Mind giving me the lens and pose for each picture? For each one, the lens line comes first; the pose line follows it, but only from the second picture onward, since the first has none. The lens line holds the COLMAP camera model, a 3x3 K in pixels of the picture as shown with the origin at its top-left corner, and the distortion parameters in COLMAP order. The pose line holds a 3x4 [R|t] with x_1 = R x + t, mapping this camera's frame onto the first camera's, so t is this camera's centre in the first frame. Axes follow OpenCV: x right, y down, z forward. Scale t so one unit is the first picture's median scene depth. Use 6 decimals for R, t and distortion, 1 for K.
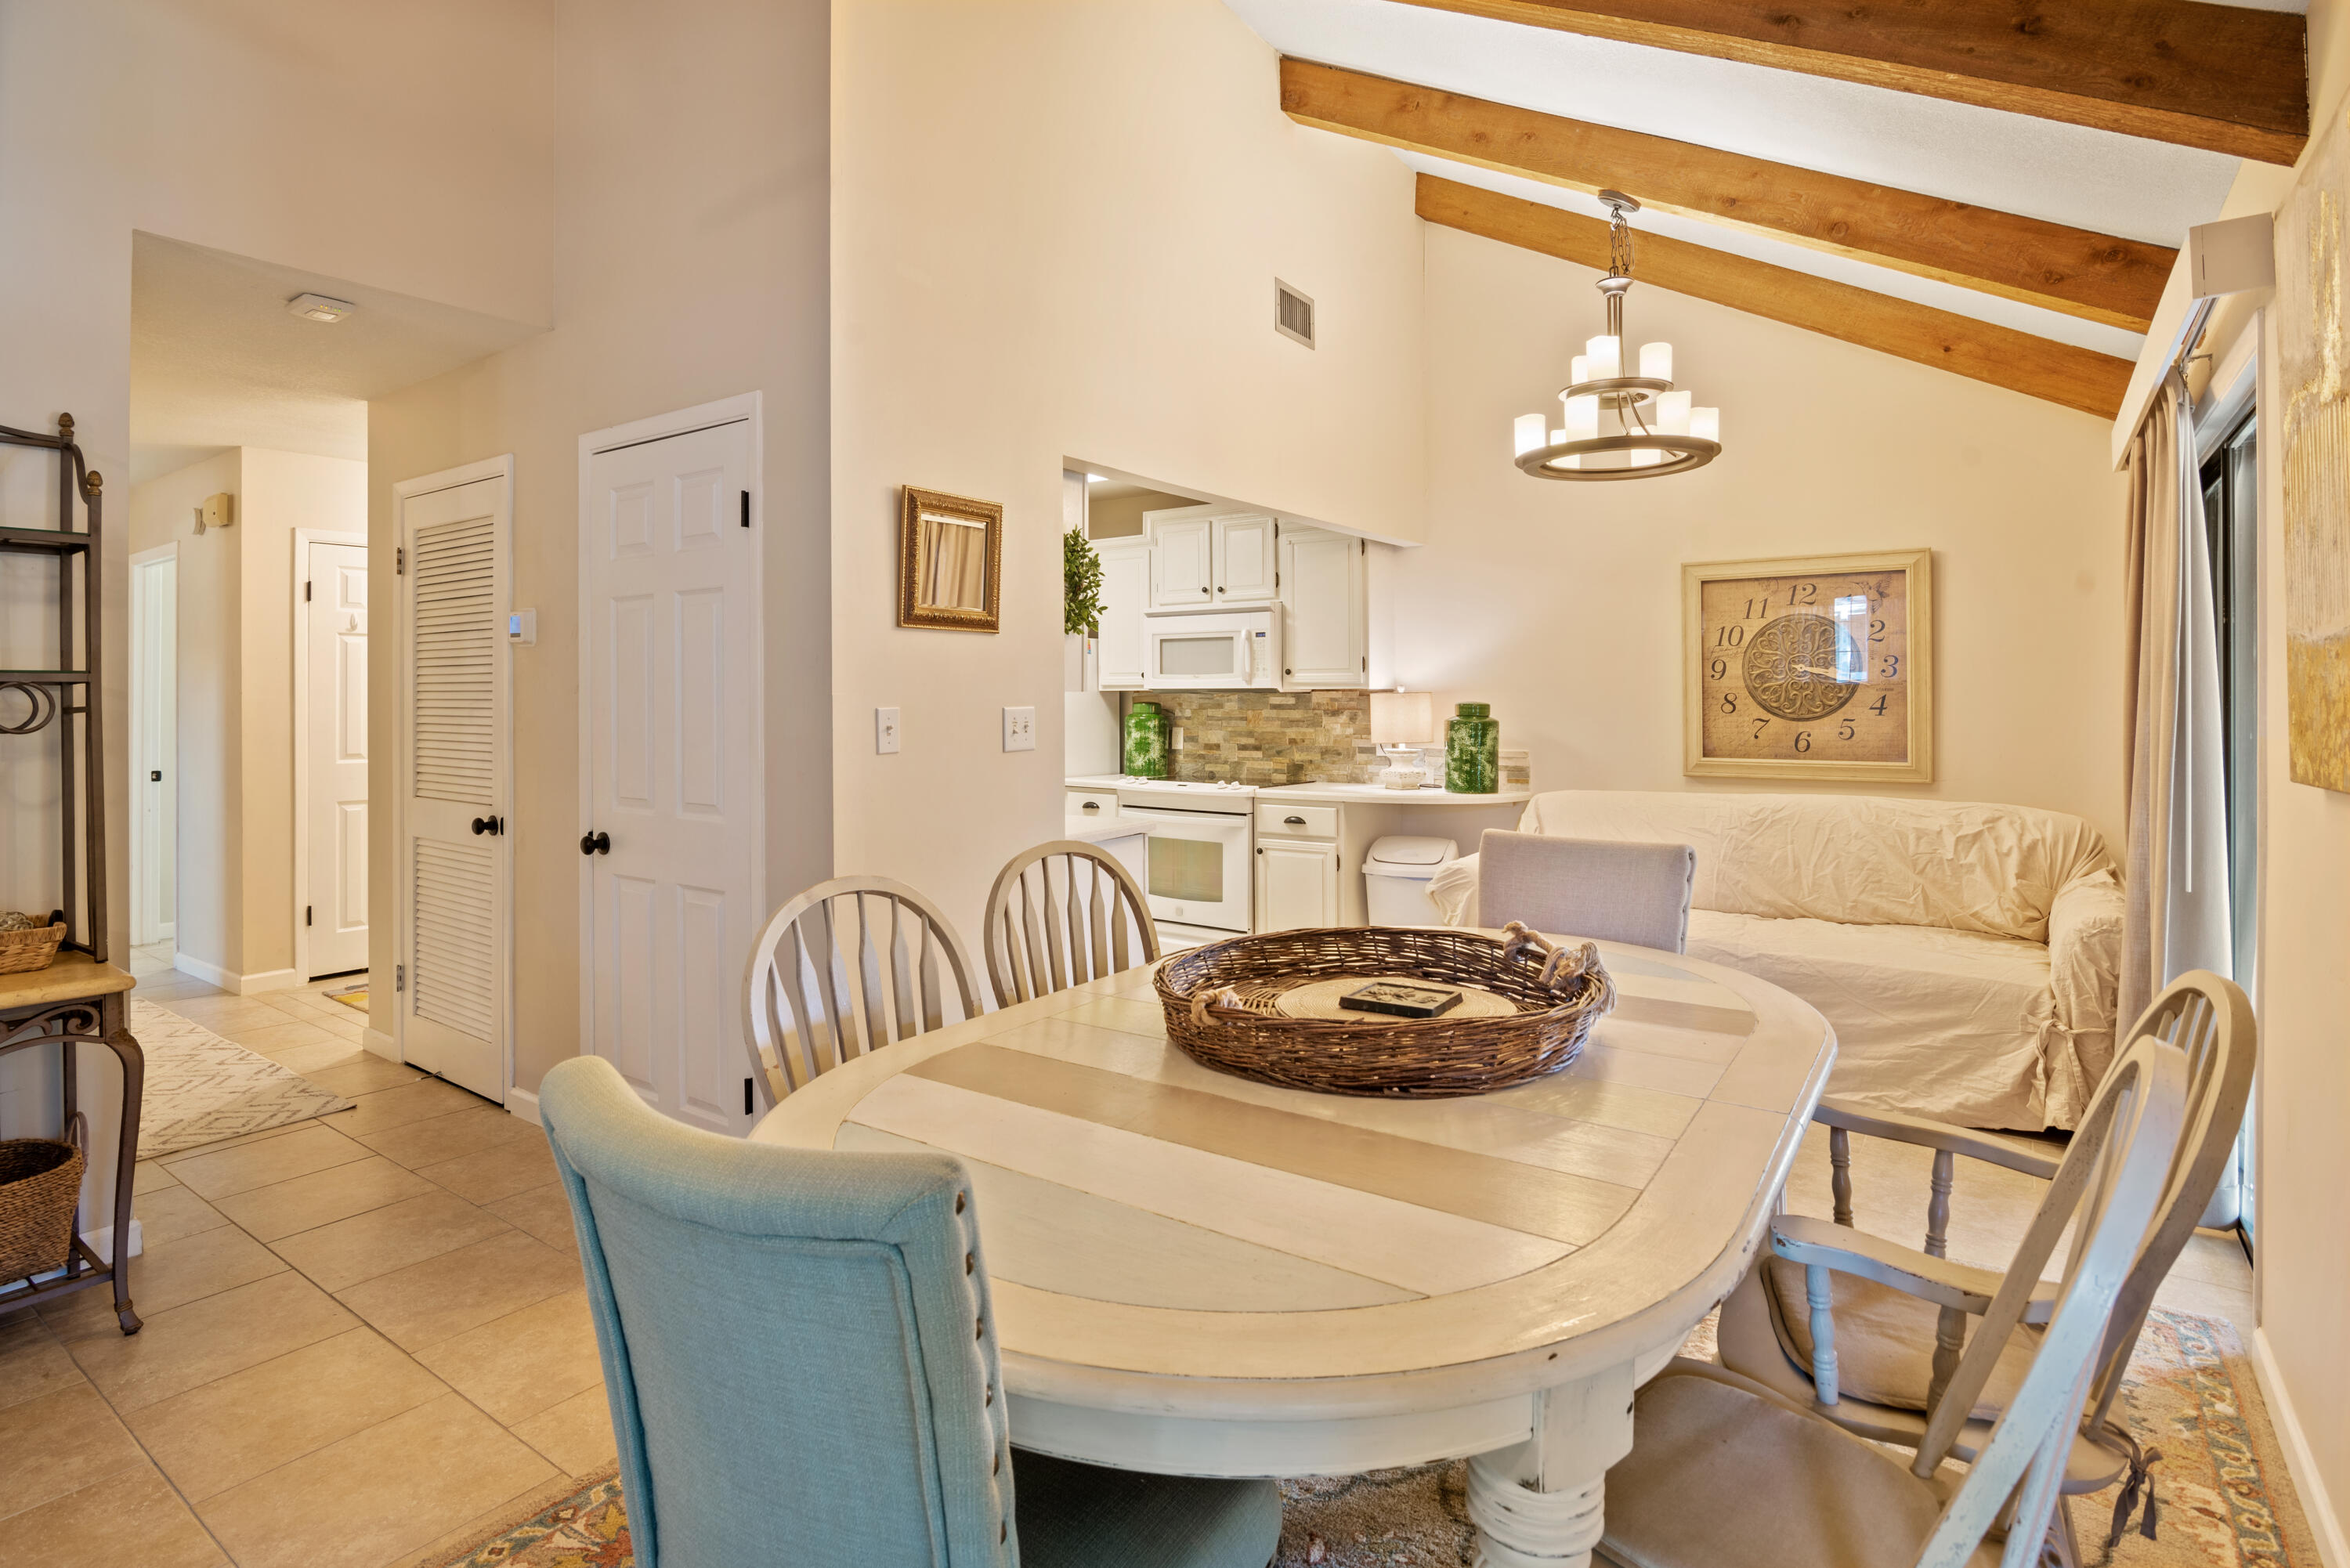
lens RADIAL K [[1205.1, 0, 1145.8], [0, 1205.1, 703.2], [0, 0, 1]] dist [-0.020004, 0.001355]
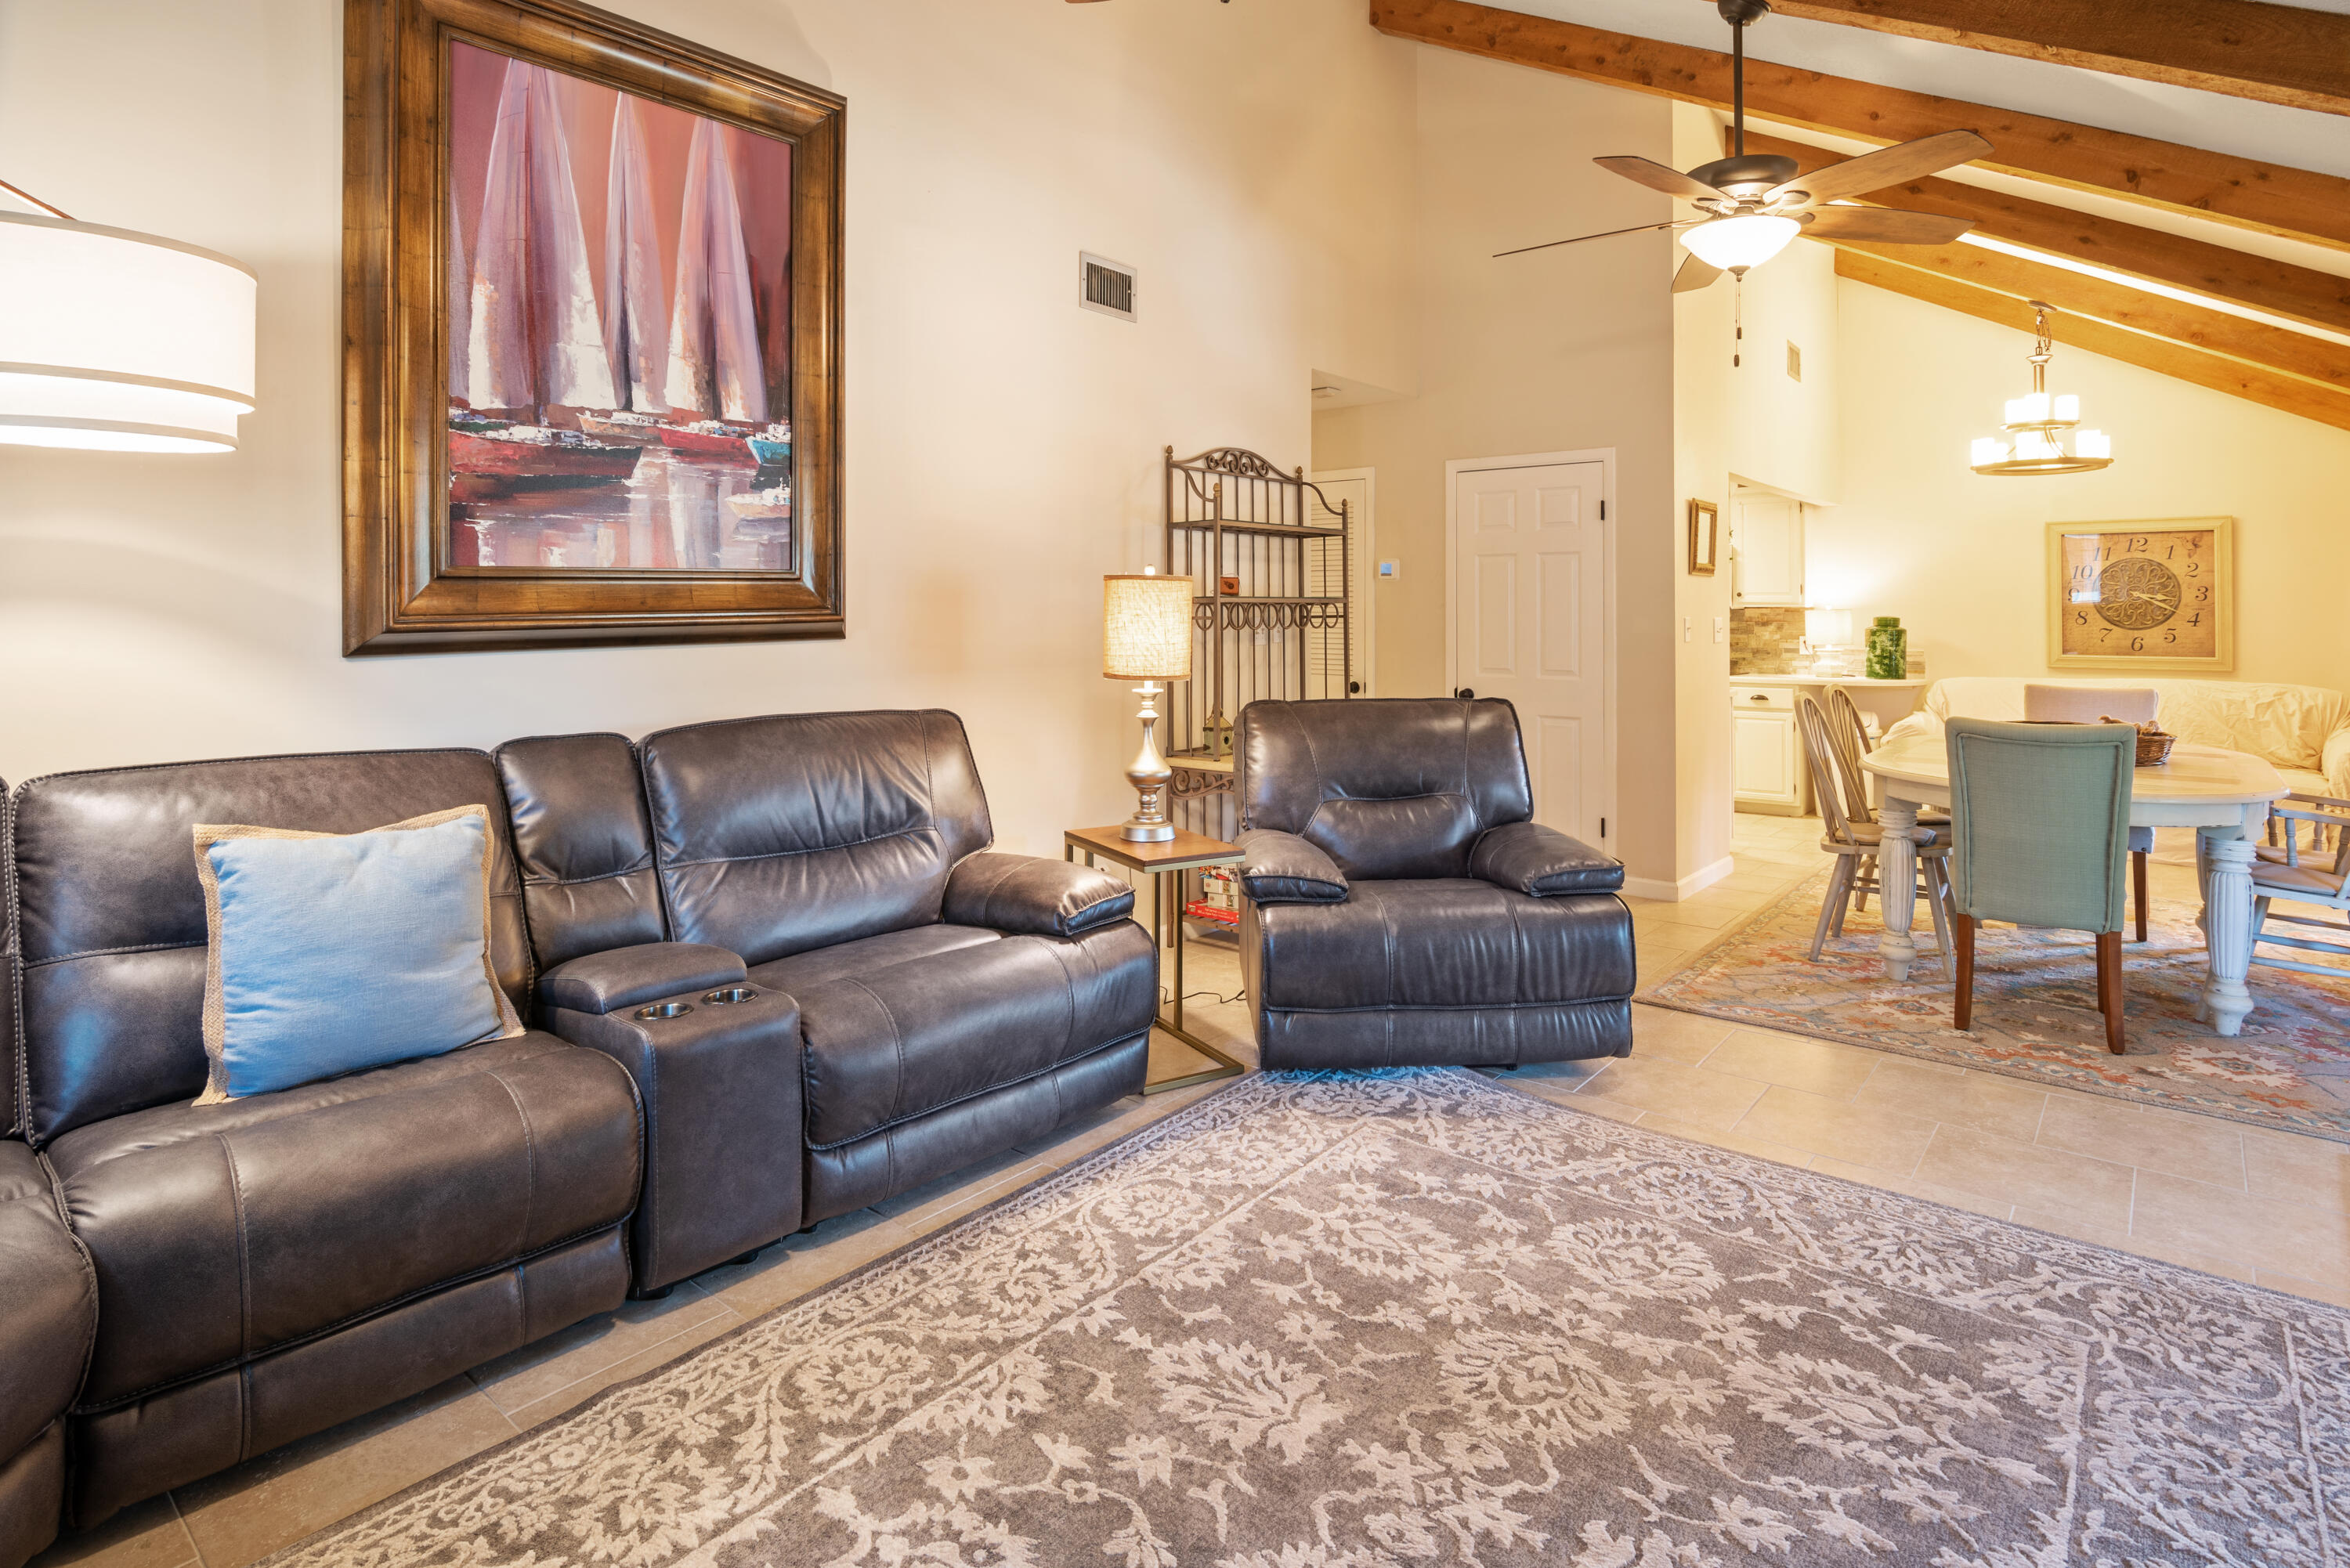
lens RADIAL K [[1205.1, 0, 1193.8], [0, 1205.1, 604.8], [0, 0, 1]] dist [-0.020004, 0.001355]
pose [[0.997663, 0.003571, -0.068233, -0.523680], [-0.004245, 0.999944, -0.009729, 0.002973], [0.068195, 0.009996, 0.997622, -0.559902]]
